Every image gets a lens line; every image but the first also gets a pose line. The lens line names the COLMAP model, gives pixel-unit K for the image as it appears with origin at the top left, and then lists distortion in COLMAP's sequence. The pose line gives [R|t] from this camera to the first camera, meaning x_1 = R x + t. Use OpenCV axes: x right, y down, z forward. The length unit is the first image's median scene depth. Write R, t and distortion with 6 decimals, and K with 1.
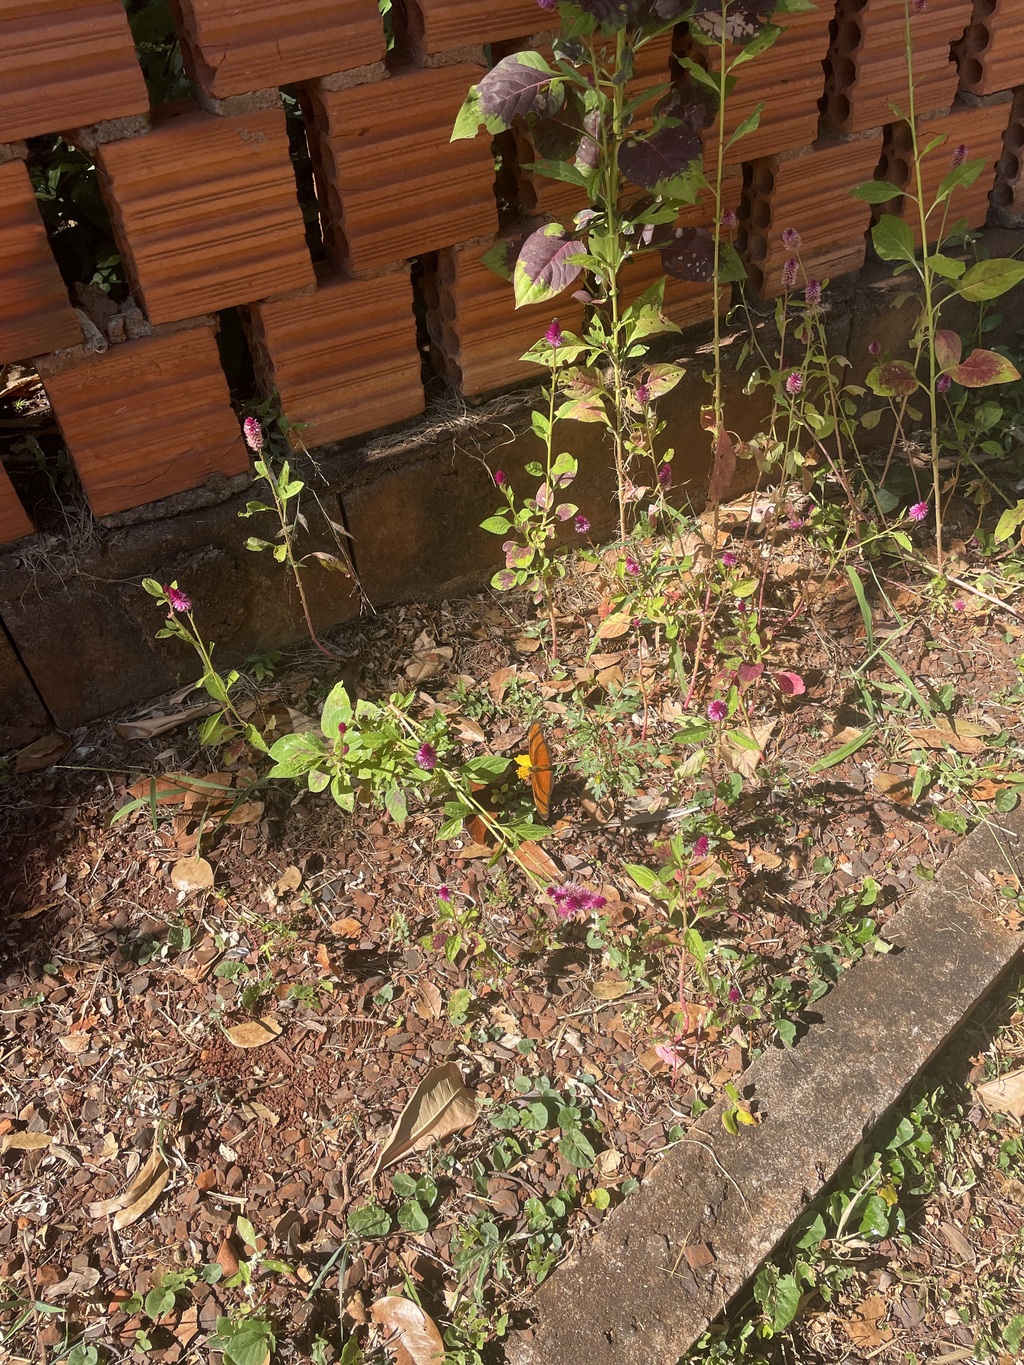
lens RADIAL K [[1026.6, 0, 510.0], [0, 1026.6, 697.4], [0, 0, 1]] dist [0.097447, -0.127629]
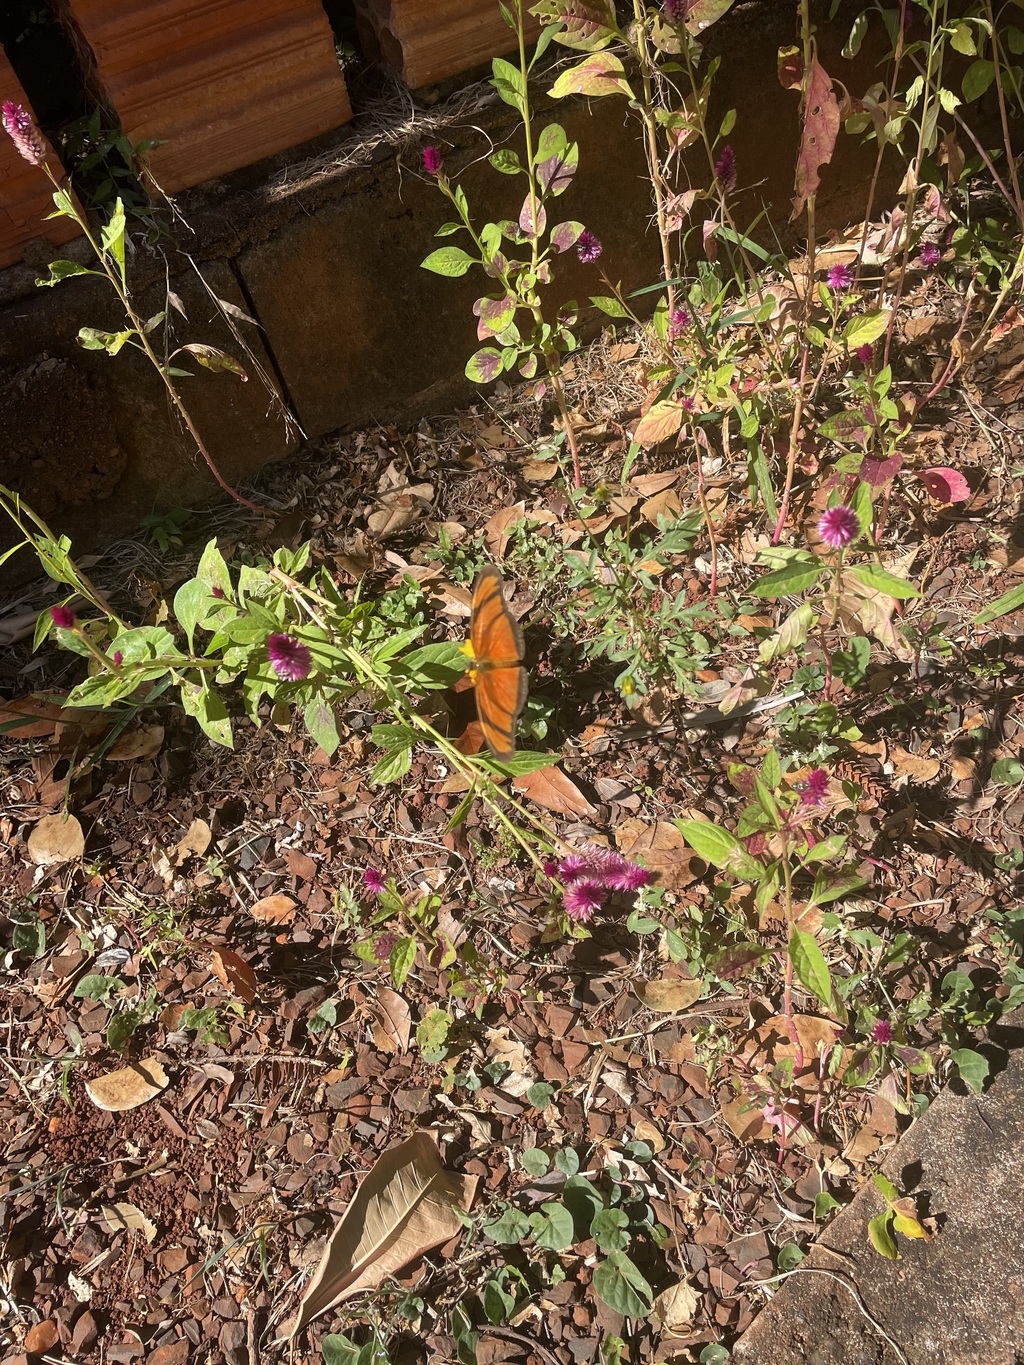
lens RADIAL K [[1026.6, 0, 510.0], [0, 1026.6, 697.4], [0, 0, 1]] dist [0.097447, -0.127629]
pose [[0.993466, -0.067533, -0.092003, 0.062549], [0.078724, 0.989152, 0.124018, 0.015062], [0.082630, -0.130450, 0.988006, 0.355395]]
